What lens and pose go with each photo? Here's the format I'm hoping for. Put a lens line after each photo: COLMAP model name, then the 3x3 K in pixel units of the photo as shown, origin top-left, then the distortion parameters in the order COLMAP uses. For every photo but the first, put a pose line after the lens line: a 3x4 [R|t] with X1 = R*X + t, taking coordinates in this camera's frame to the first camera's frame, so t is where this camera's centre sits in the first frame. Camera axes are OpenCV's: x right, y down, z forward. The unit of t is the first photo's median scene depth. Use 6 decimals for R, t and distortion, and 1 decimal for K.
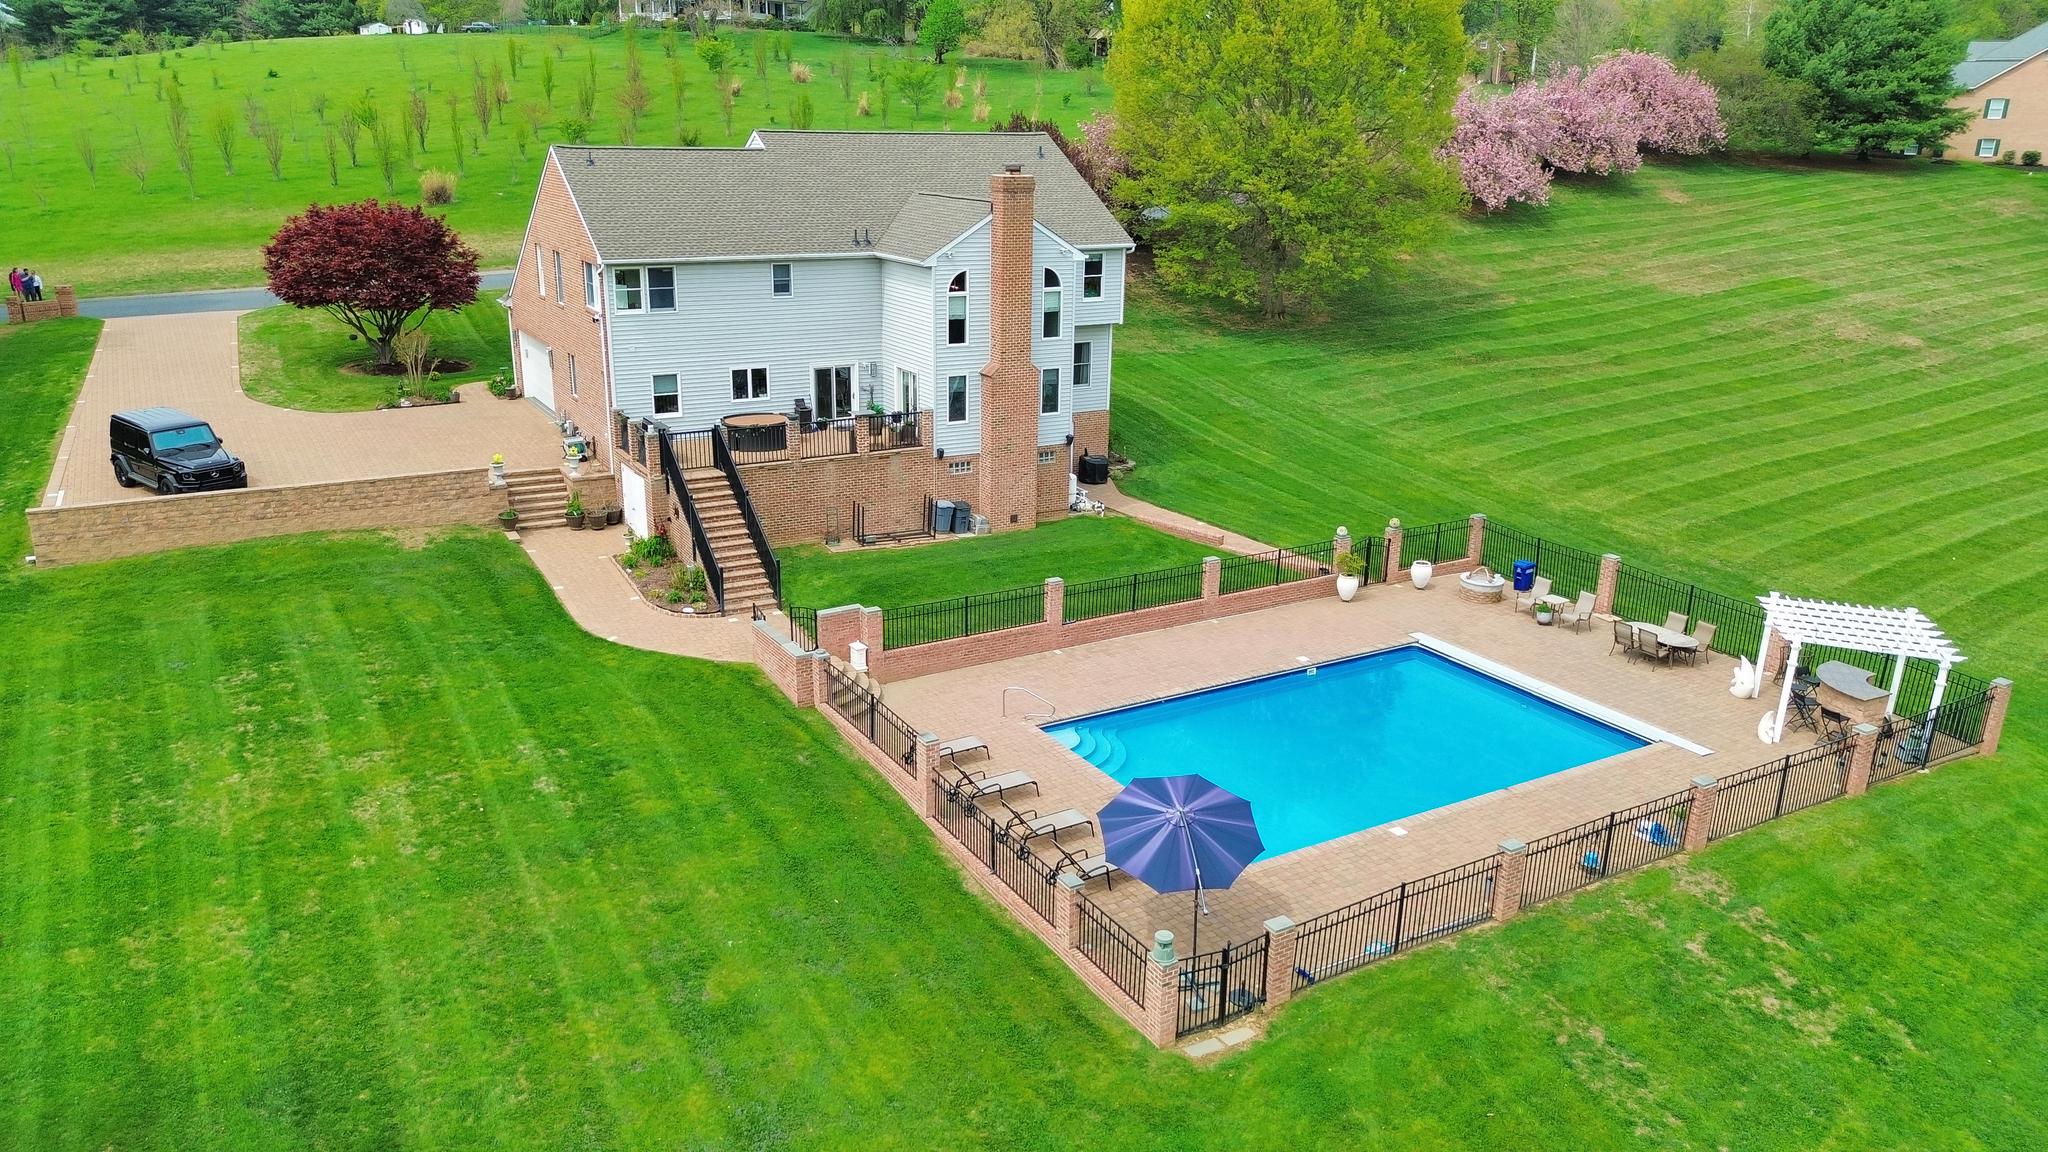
lens RADIAL K [[1455.3, 0, 1019.7], [0, 1455.3, 575.7], [0, 0, 1]] dist [0.051518, -0.044708]
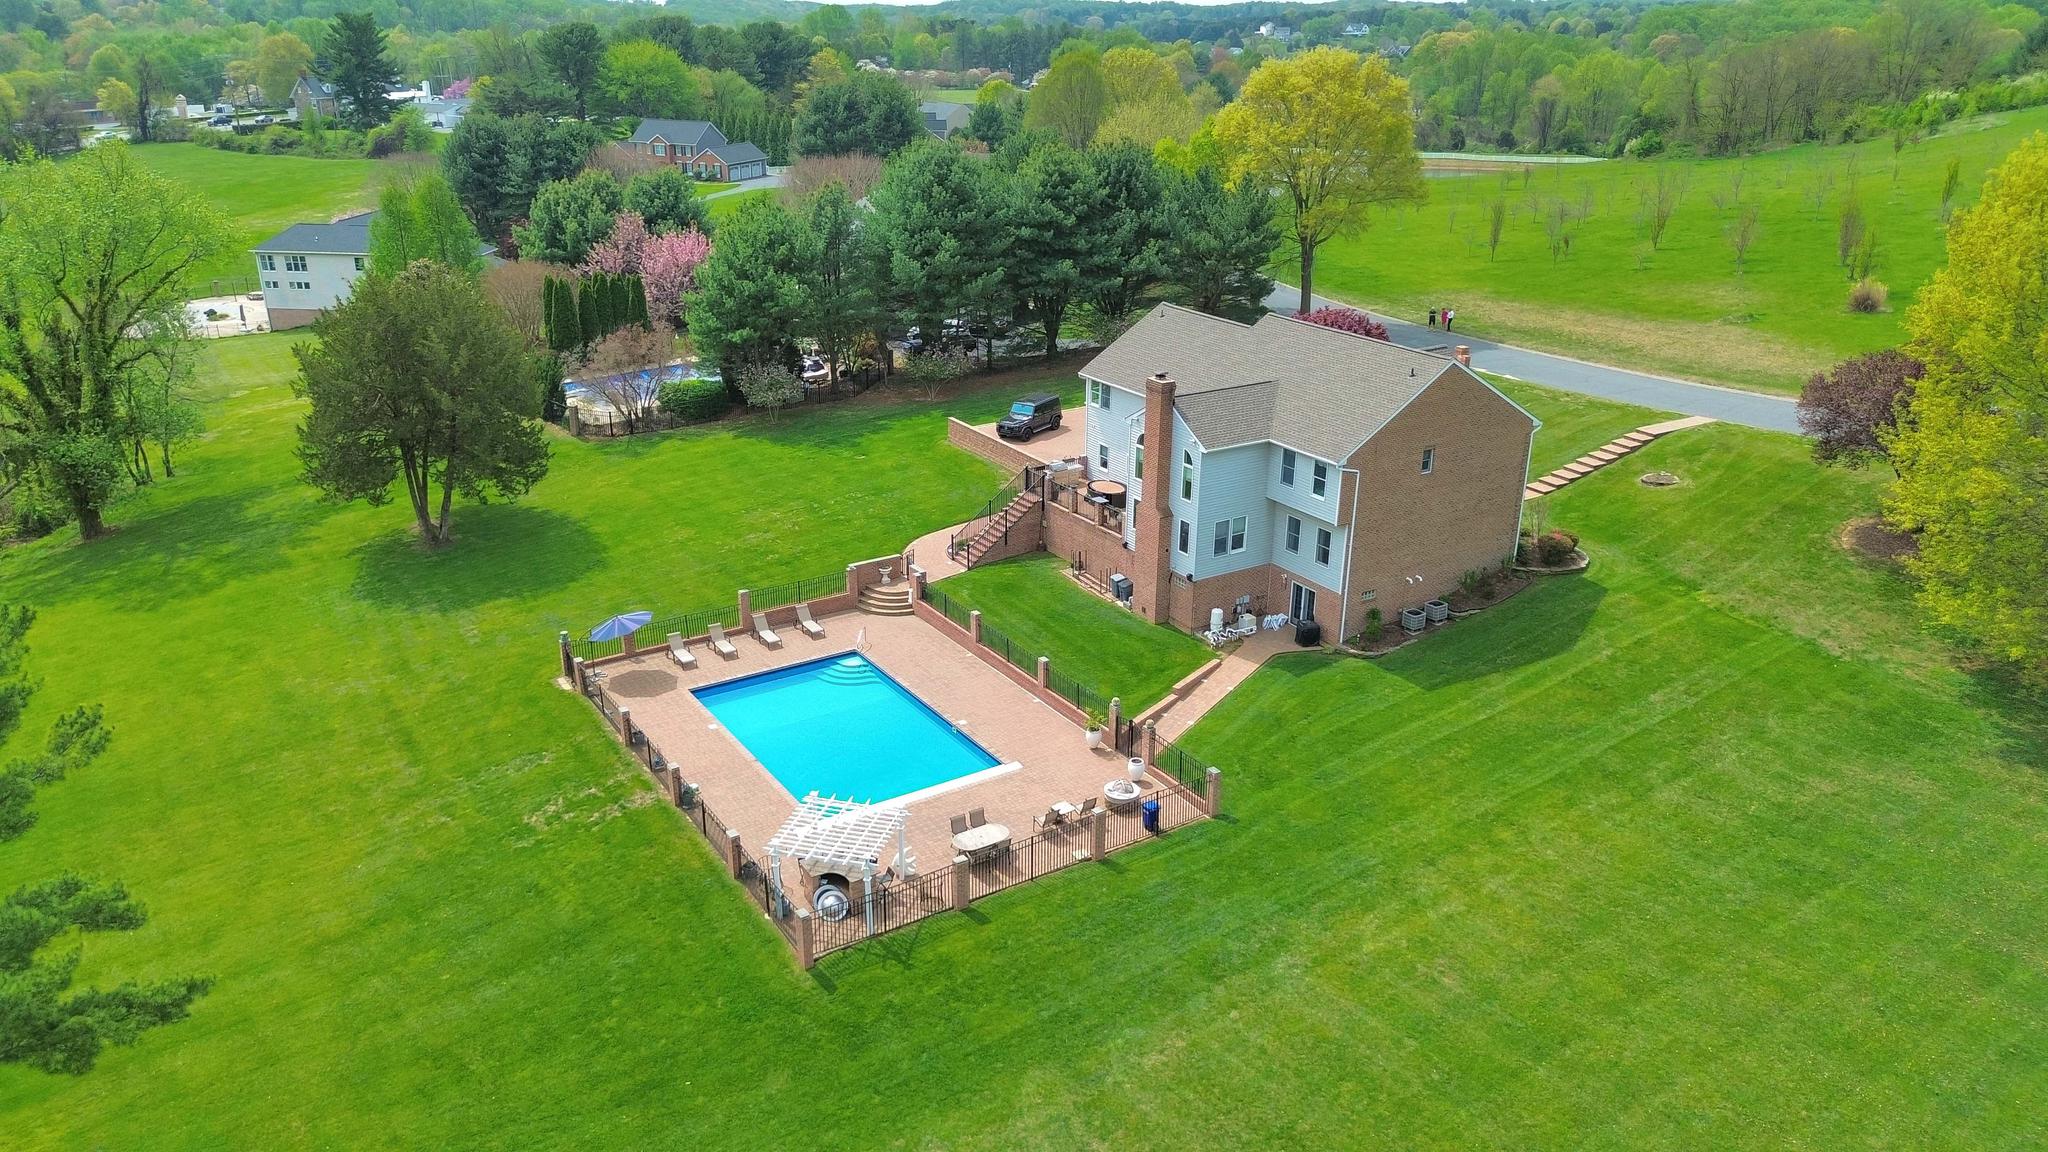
lens RADIAL K [[1455.3, 0, 1019.7], [0, 1455.3, 575.7], [0, 0, 1]] dist [0.051518, -0.044708]
pose [[0.036265, 0.347801, -0.936867, 1.463249], [-0.308212, 0.895676, 0.320579, -0.544531], [0.950626, 0.277127, 0.139678, 0.768876]]
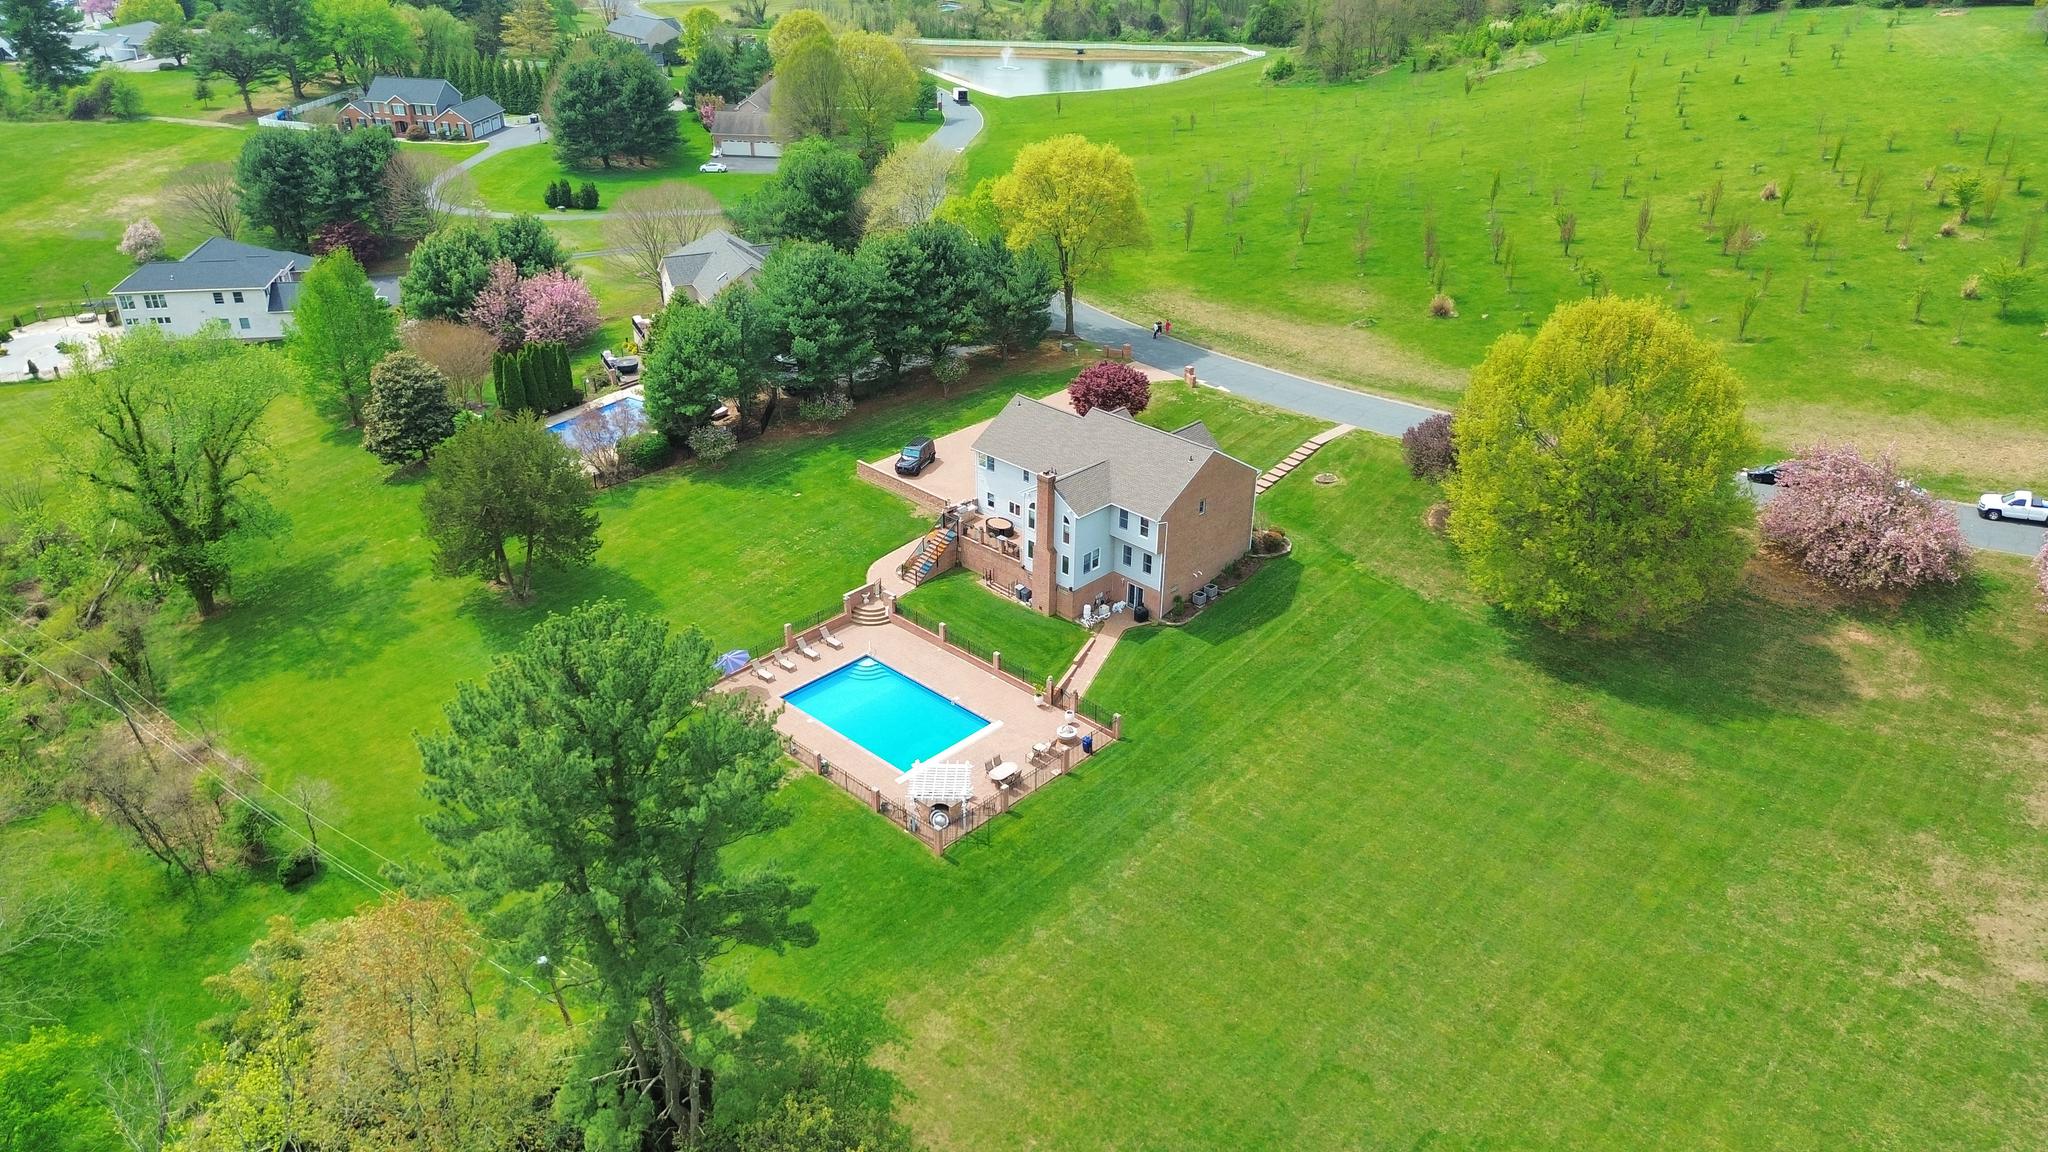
lens RADIAL K [[1453.3, 0, 1017.2], [0, 1453.3, 573.8], [0, 0, 1]] dist [0.071818, -0.083928]
pose [[0.269578, 0.436753, -0.858239, 2.160385], [-0.293183, 0.886149, 0.358866, -1.006841], [0.917263, 0.154879, 0.366934, 0.141223]]
